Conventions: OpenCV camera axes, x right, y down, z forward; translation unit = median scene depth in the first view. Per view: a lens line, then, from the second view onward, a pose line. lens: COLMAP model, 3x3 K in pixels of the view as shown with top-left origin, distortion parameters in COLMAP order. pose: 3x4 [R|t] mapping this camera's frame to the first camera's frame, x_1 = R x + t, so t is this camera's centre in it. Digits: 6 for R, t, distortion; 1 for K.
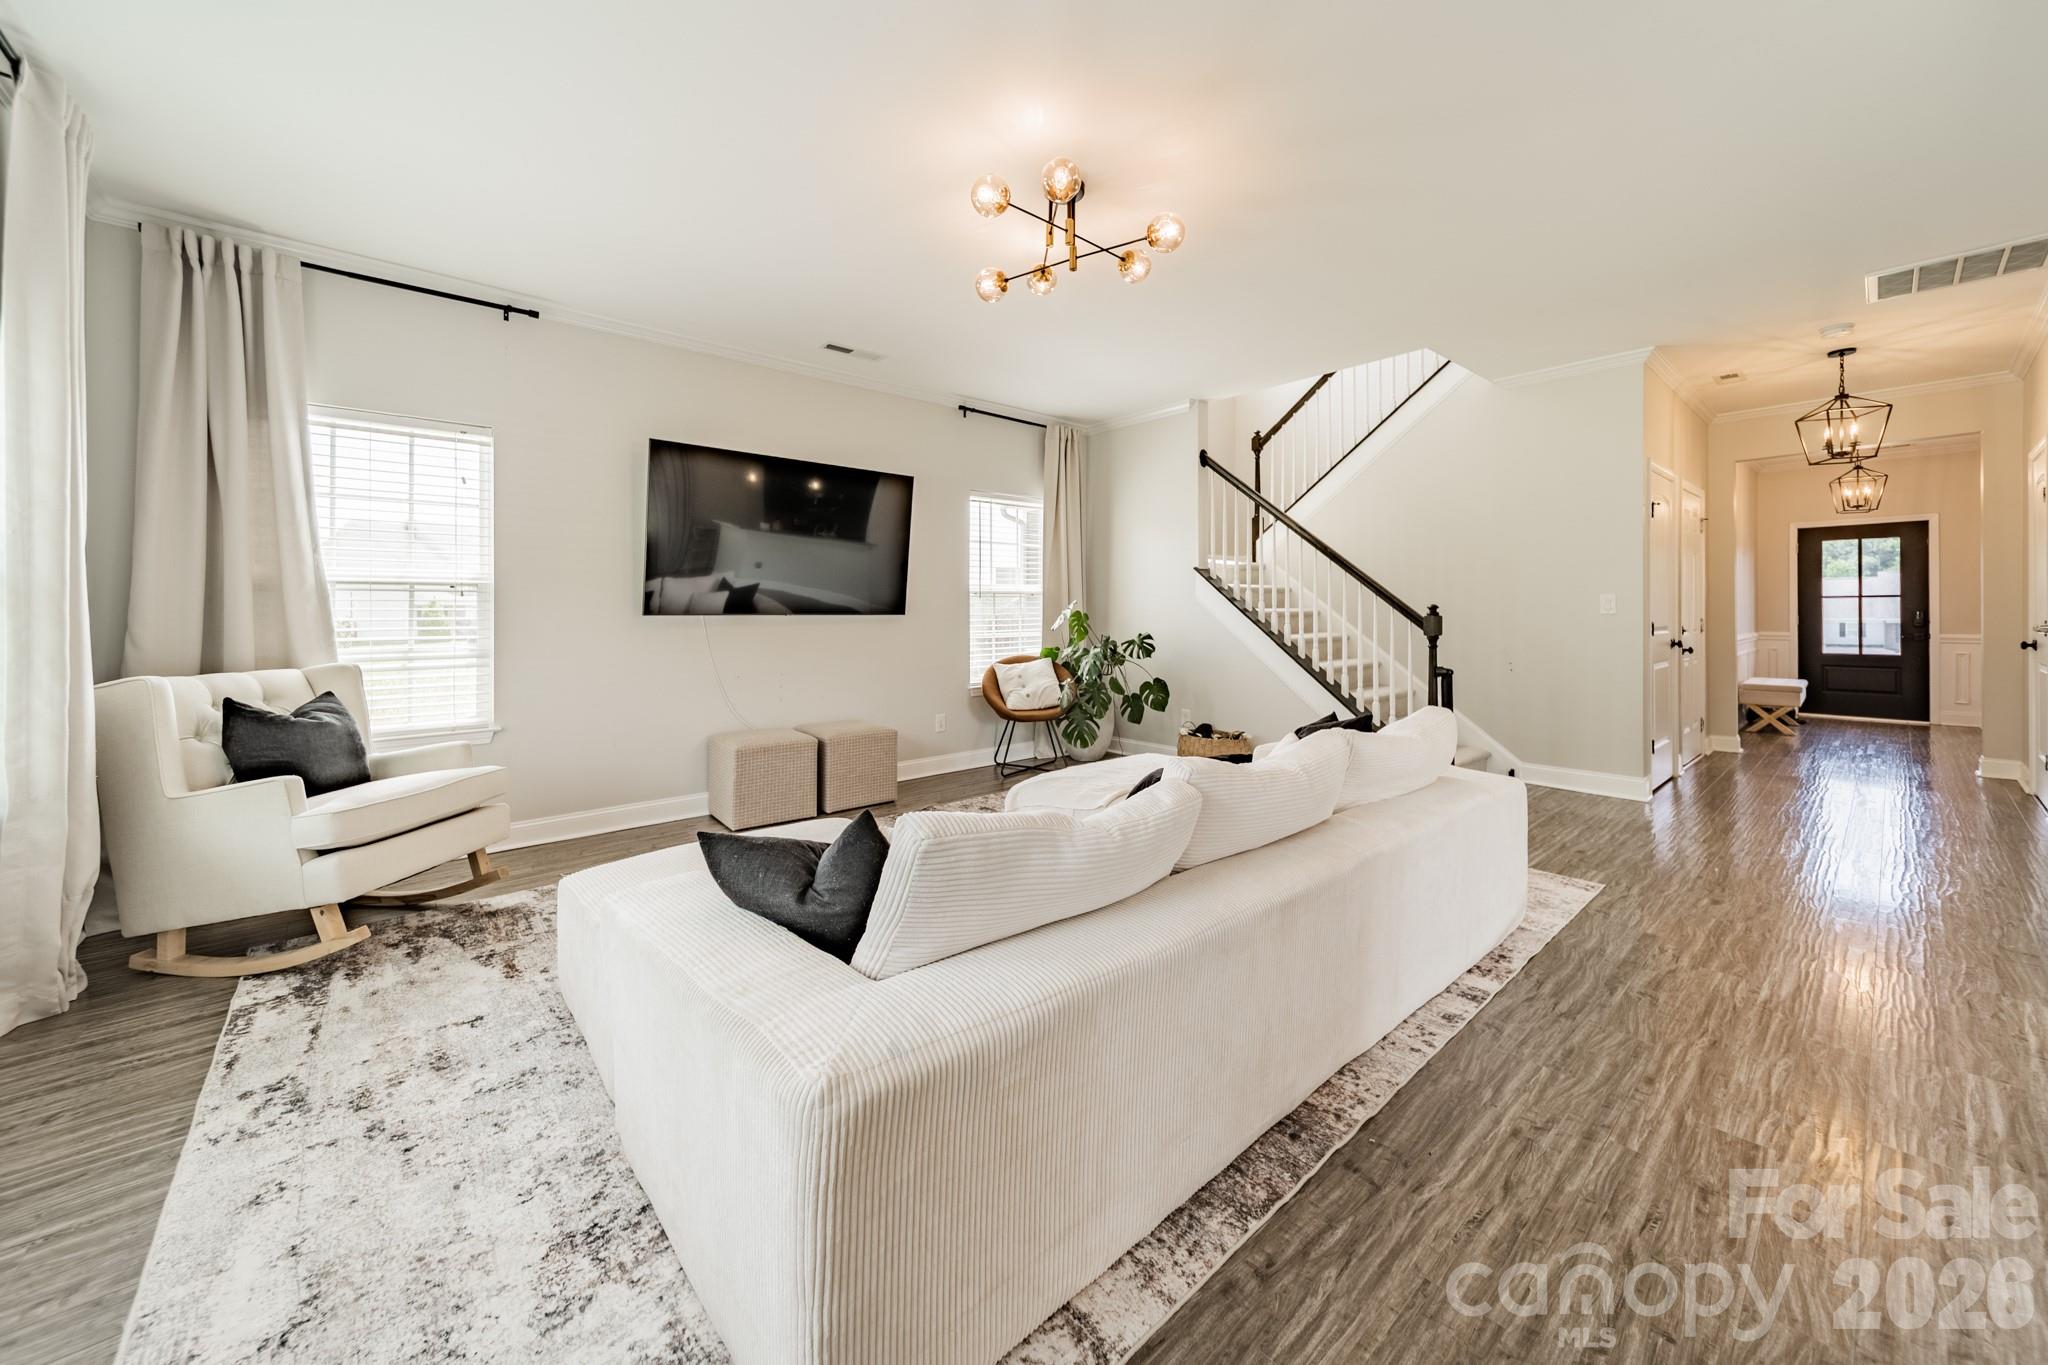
lens RADIAL K [[740.6, 0, 1040.8], [0, 740.6, 611.1], [0, 0, 1]] dist [0.006897, 0.000700]
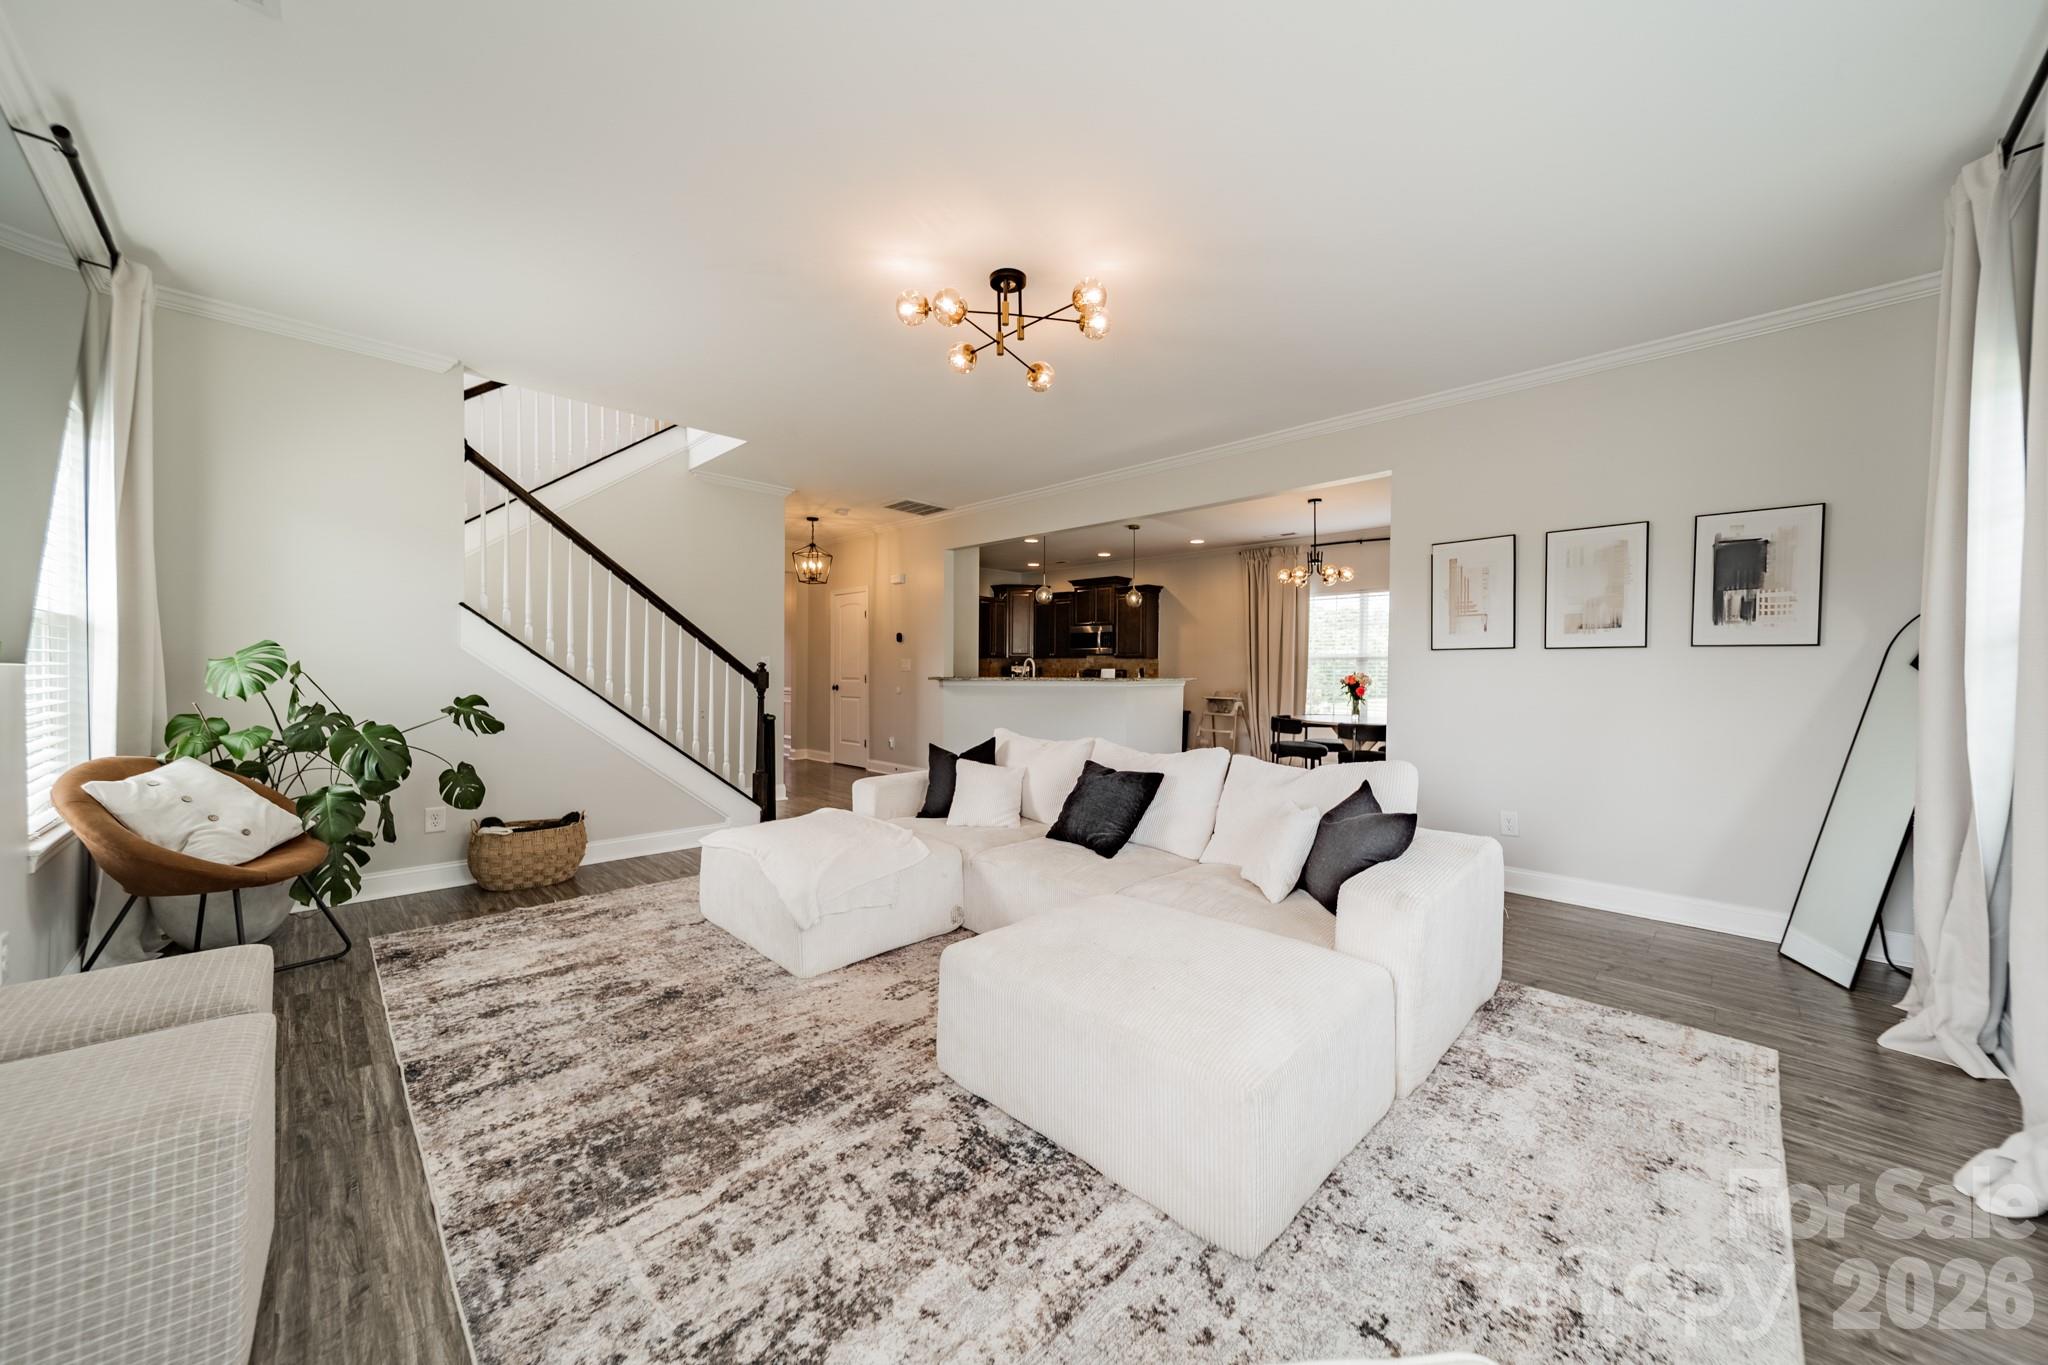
lens RADIAL K [[740.6, 0, 1014.4], [0, 740.6, 669.2], [0, 0, 1]] dist [0.006897, 0.000700]
pose [[-0.053391, 0.012098, 0.998500, -0.486990], [-0.008115, 0.999888, -0.012549, 0.010160], [-0.998541, -0.008773, -0.053286, 0.478448]]
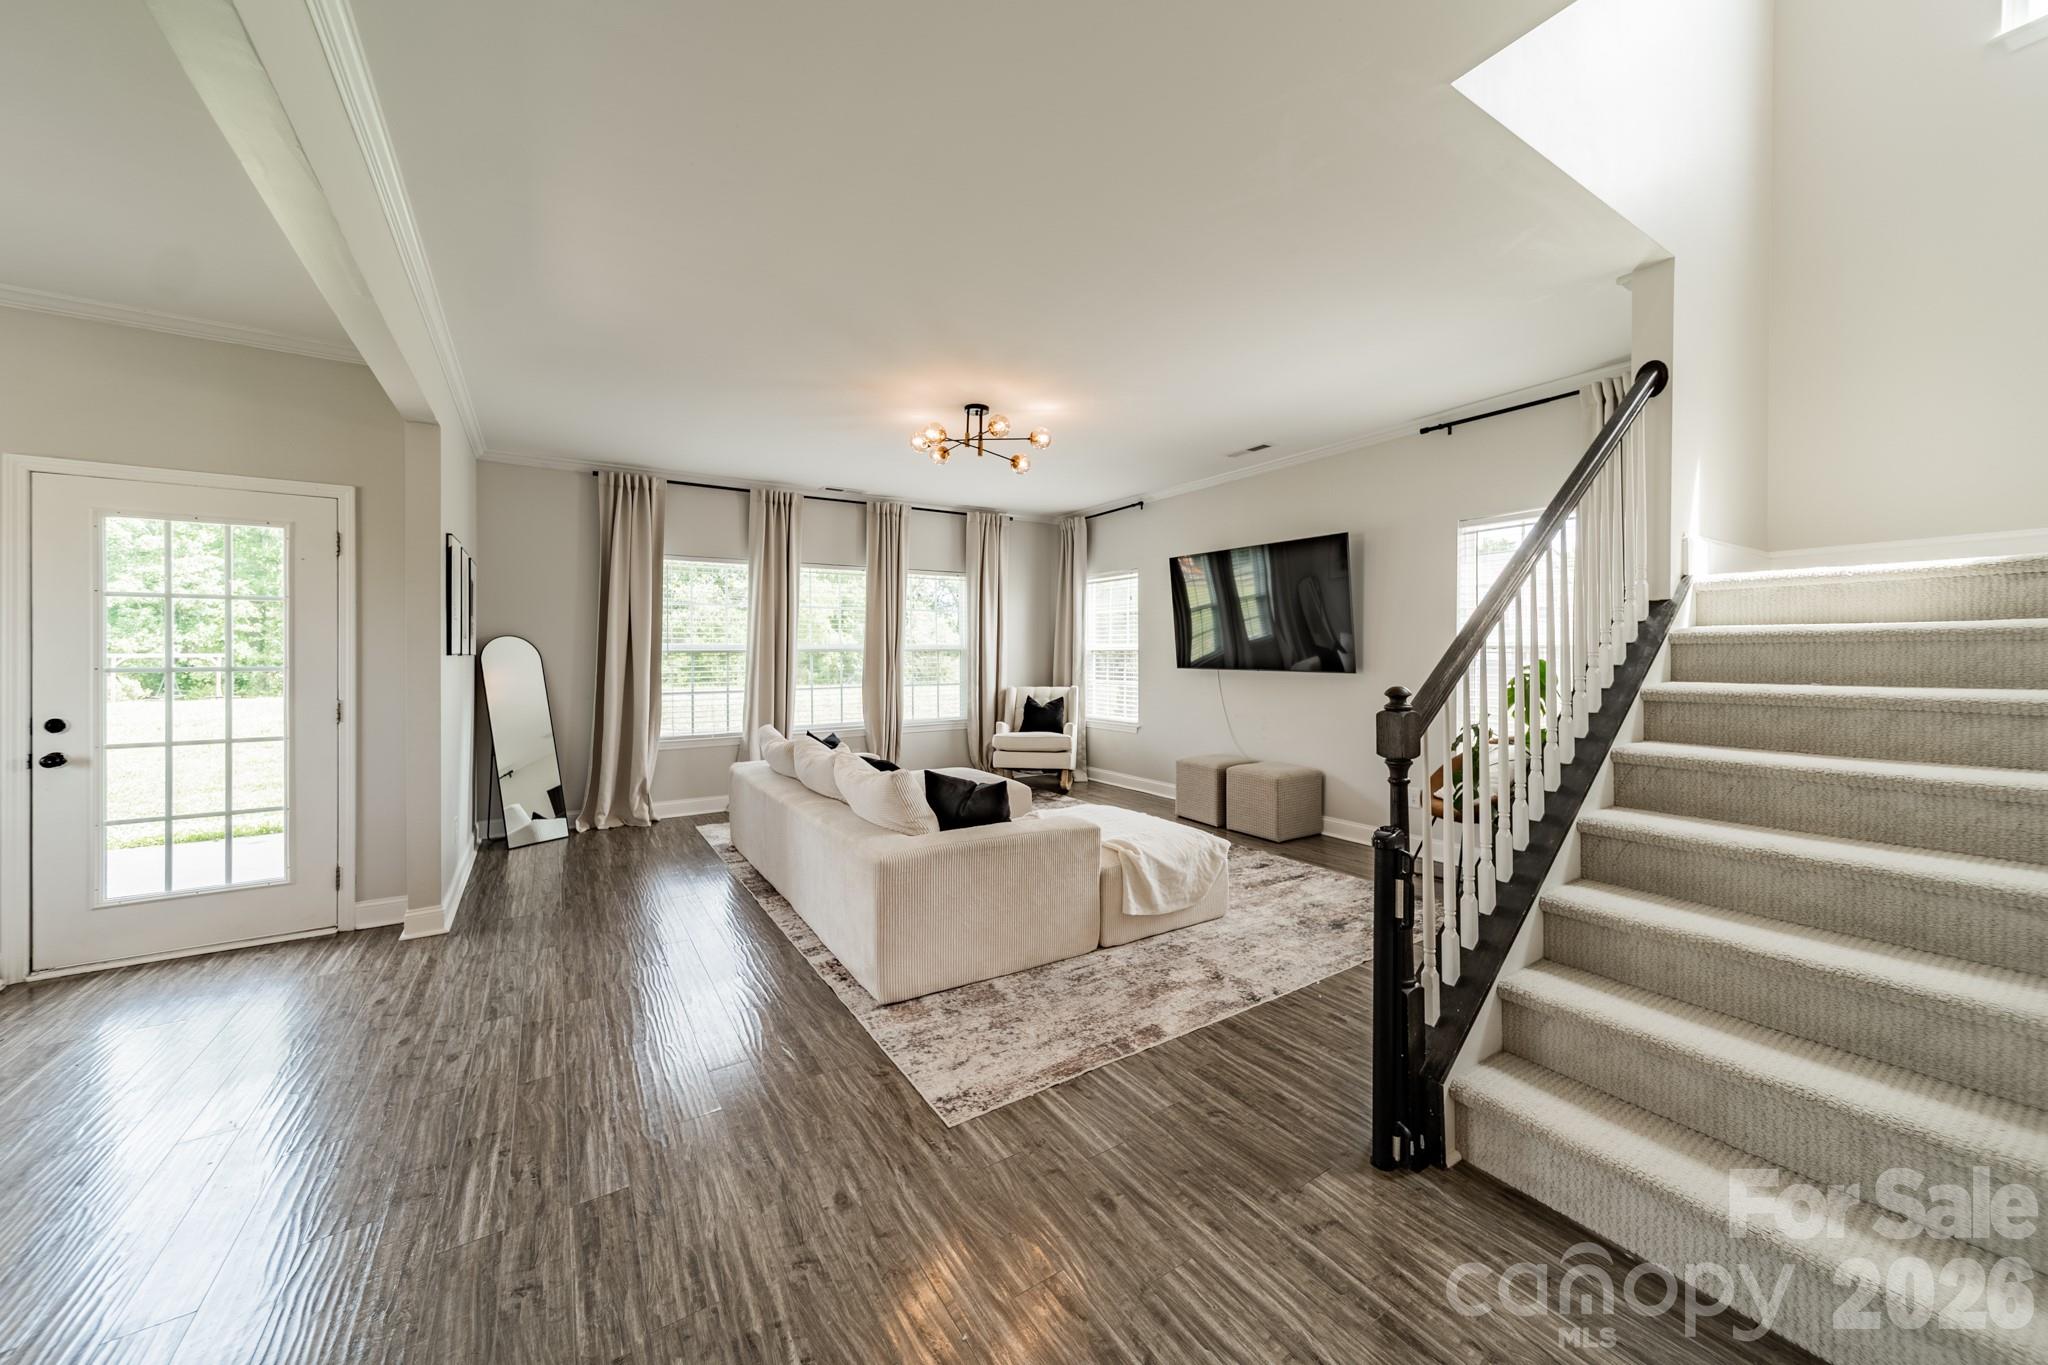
lens RADIAL K [[740.6, 0, 1025.2], [0, 740.6, 649.9], [0, 0, 1]] dist [0.006897, 0.000700]
pose [[-0.147496, -0.000012, -0.989063, 0.707219], [0.004511, 0.999990, -0.000684, -0.024360], [0.989052, -0.004562, -0.147494, 0.609916]]
